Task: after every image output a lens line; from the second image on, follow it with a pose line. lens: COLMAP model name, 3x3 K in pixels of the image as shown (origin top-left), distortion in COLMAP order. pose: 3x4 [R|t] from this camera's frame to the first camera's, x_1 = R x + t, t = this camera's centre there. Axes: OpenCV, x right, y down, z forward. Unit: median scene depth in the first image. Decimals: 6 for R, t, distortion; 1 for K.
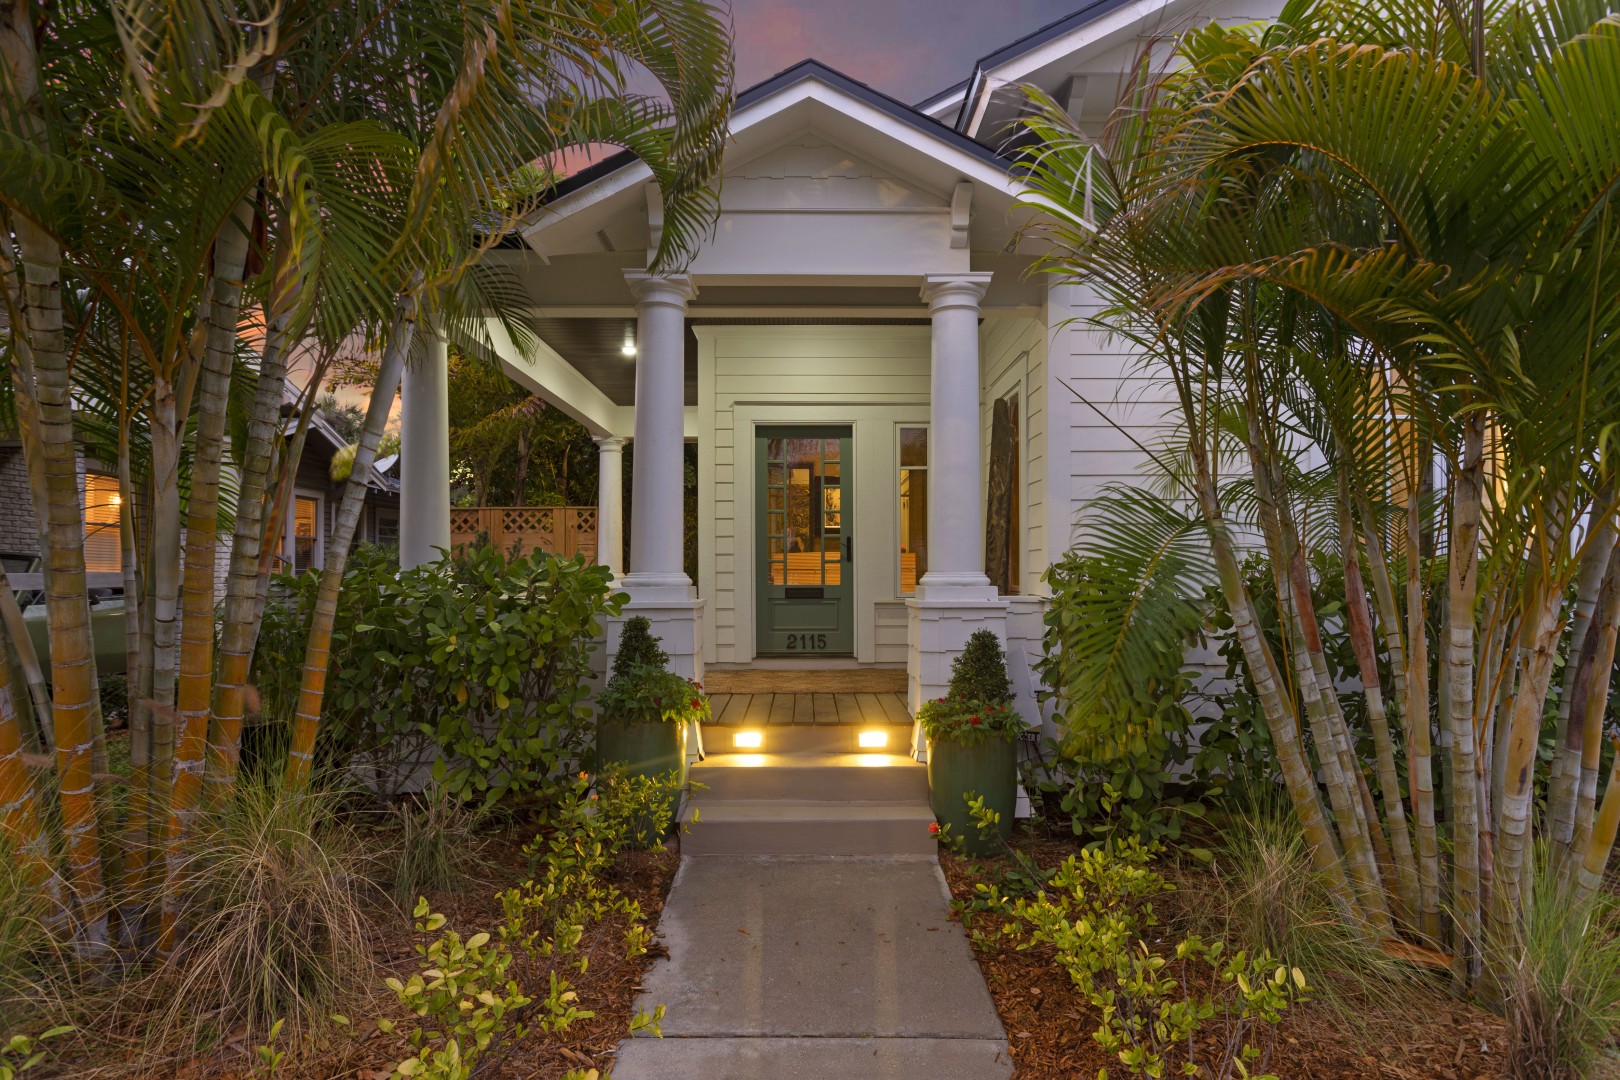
lens RADIAL K [[836.4, 0, 807.4], [0, 836.4, 549.9], [0, 0, 1]] dist [-0.001161, 0.002677]
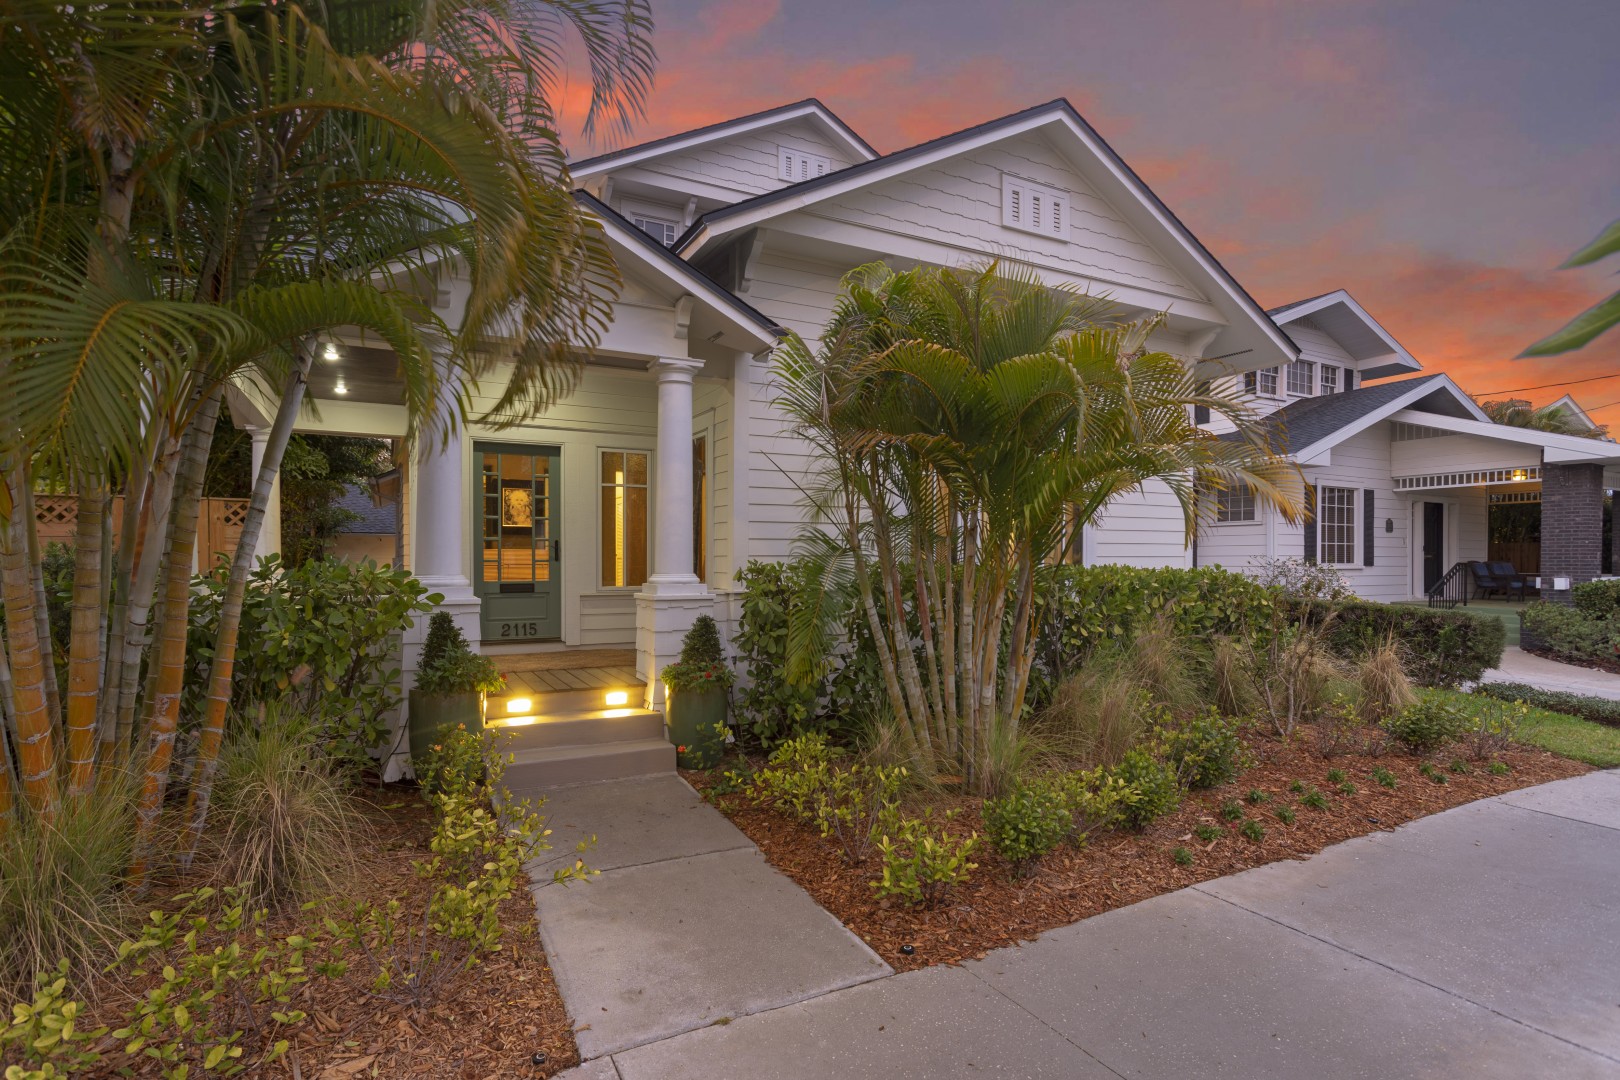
lens RADIAL K [[803.8, 0, 814.7], [0, 803.8, 530.0], [0, 0, 1]] dist [-0.001913, 0.001840]
pose [[0.892780, 0.019852, 0.450055, -0.258246], [-0.014854, 0.999783, -0.014636, -0.035200], [-0.450248, 0.006382, 0.892881, -0.344279]]
